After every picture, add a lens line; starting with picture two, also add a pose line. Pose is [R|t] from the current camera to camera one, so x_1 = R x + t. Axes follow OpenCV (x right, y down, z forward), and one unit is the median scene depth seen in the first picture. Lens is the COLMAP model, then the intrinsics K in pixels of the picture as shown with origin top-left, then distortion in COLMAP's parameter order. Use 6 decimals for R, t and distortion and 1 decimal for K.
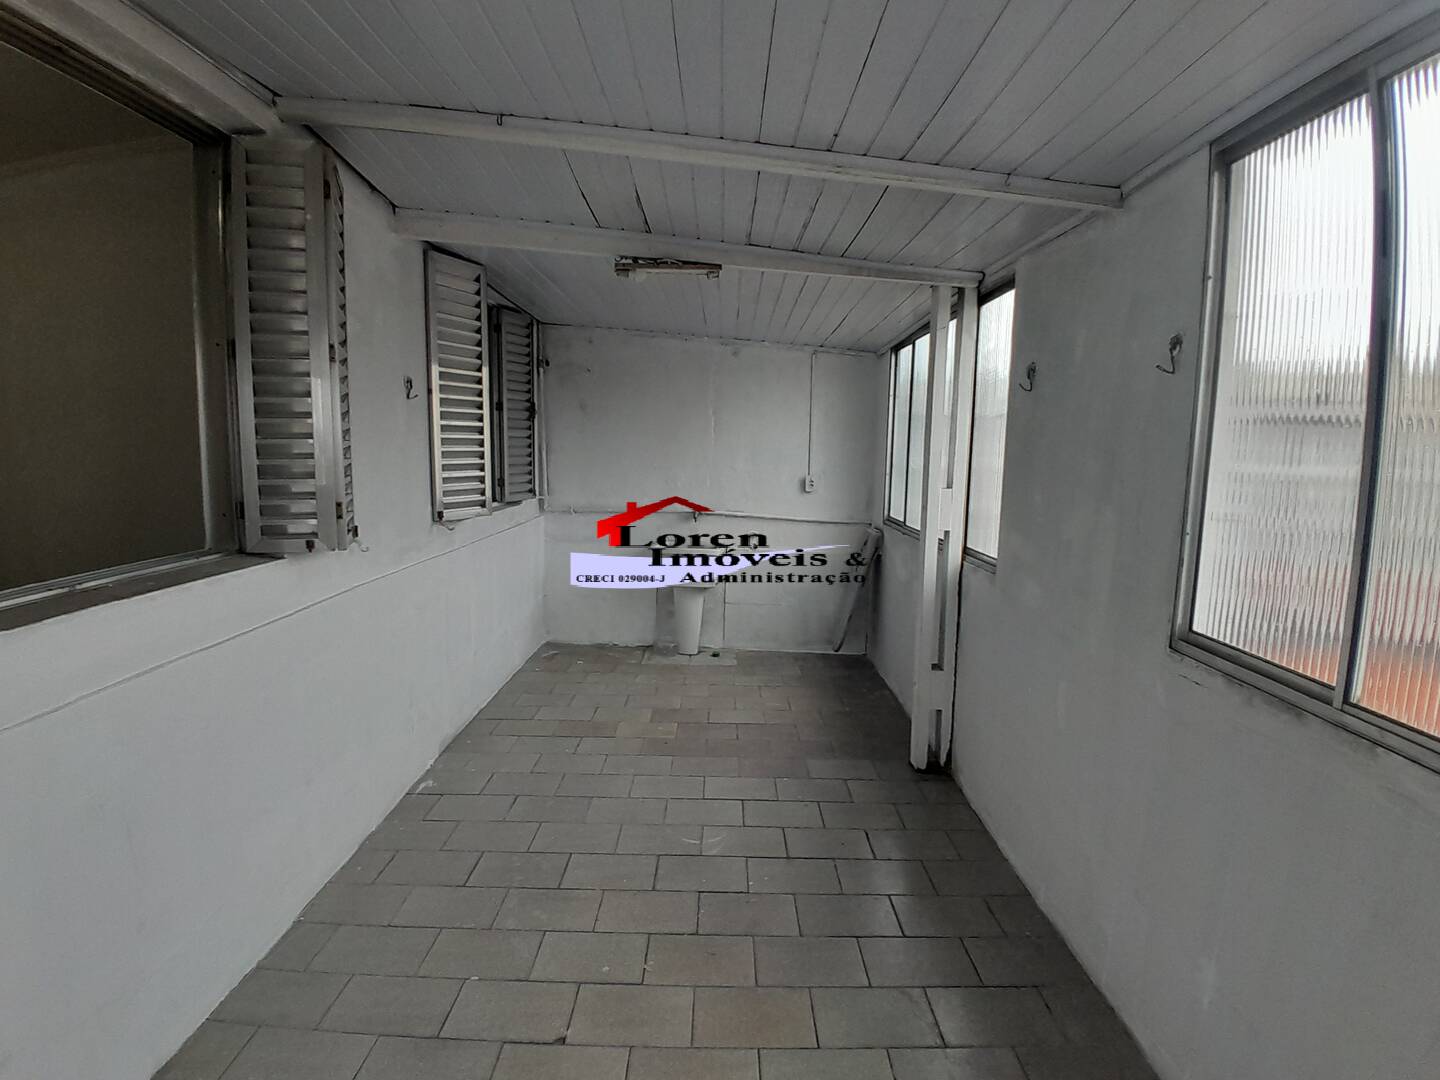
lens RADIAL K [[721.7, 0, 715.8], [0, 721.7, 533.6], [0, 0, 1]] dist [0.005346, -0.046429]
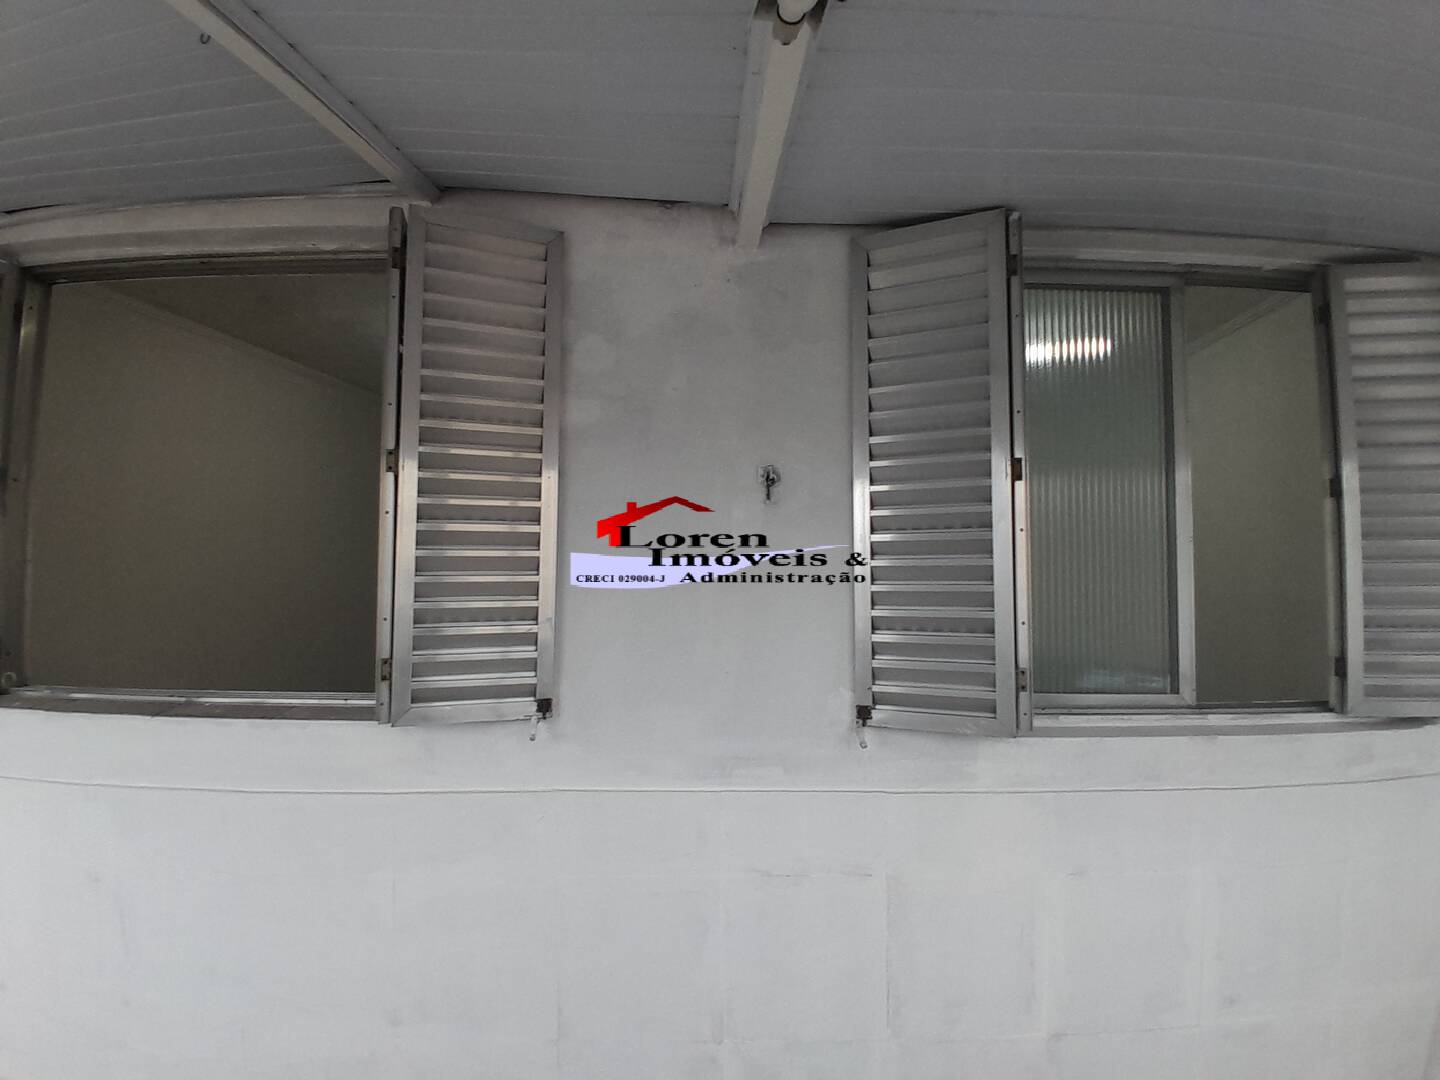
lens RADIAL K [[721.7, 0, 715.8], [0, 721.7, 533.6], [0, 0, 1]] dist [0.005346, -0.046429]
pose [[0.000394, -0.049055, -0.998796, 0.145180], [-0.116373, 0.992008, -0.048768, -0.116252], [0.993205, 0.116252, -0.005318, 0.874898]]
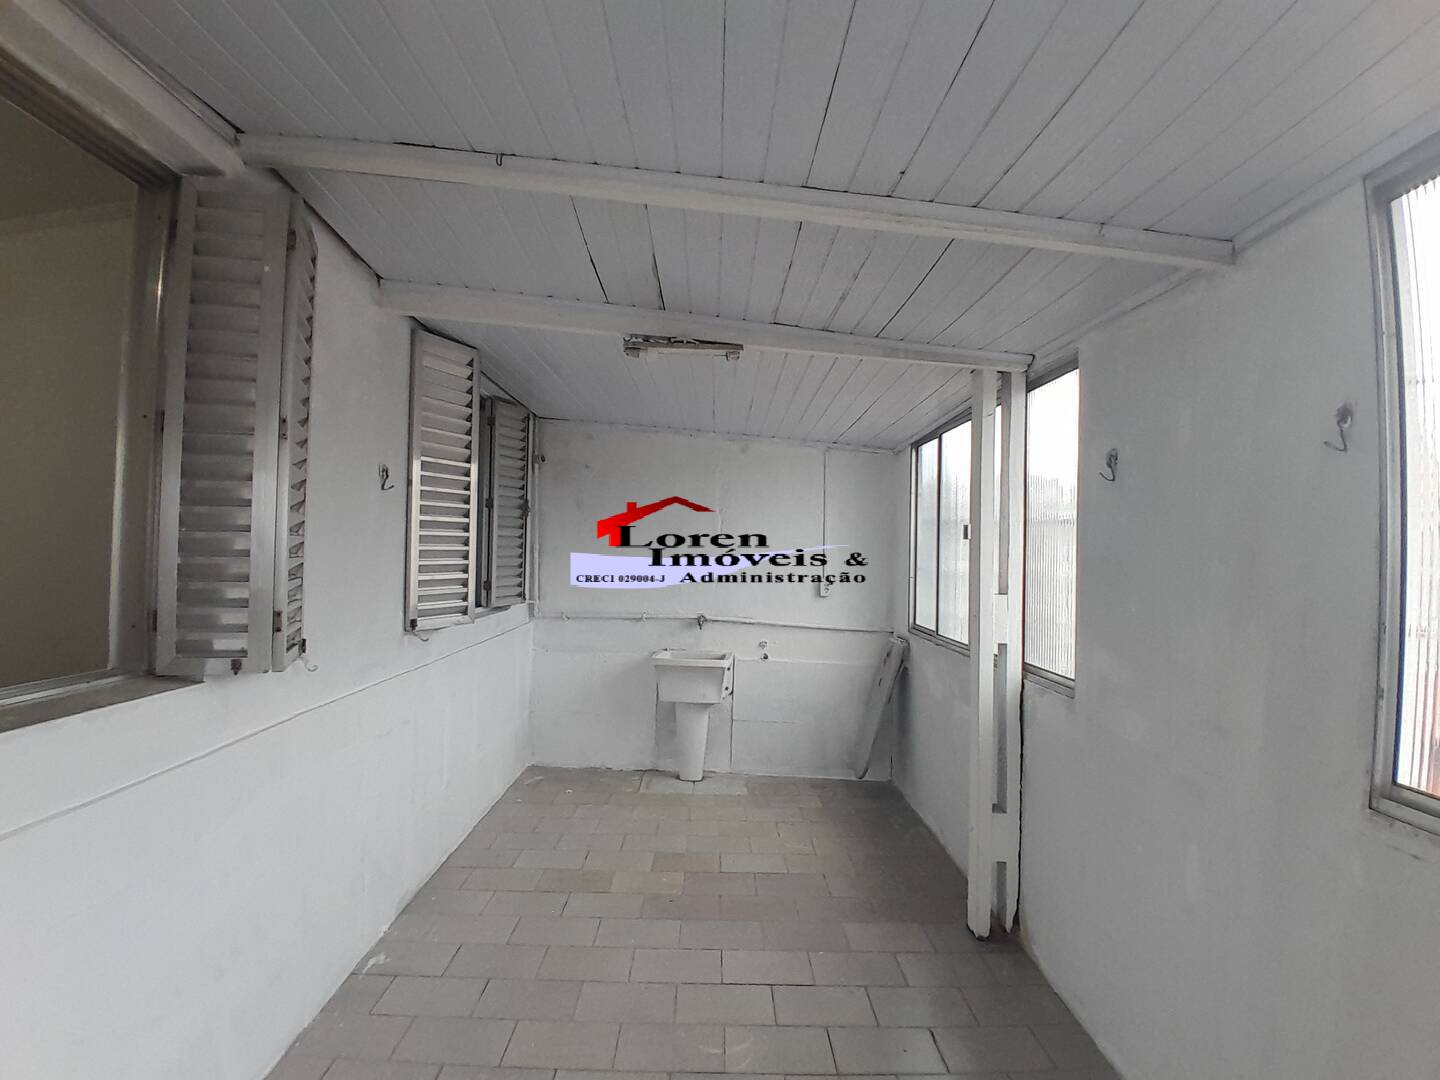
lens RADIAL K [[721.7, 0, 715.8], [0, 721.7, 533.6], [0, 0, 1]] dist [0.005346, -0.046429]
pose [[0.999919, 0.004120, 0.012040, -0.033028], [-0.002377, 0.989952, -0.141381, -0.012064], [-0.012502, 0.141341, 0.989882, 0.133796]]
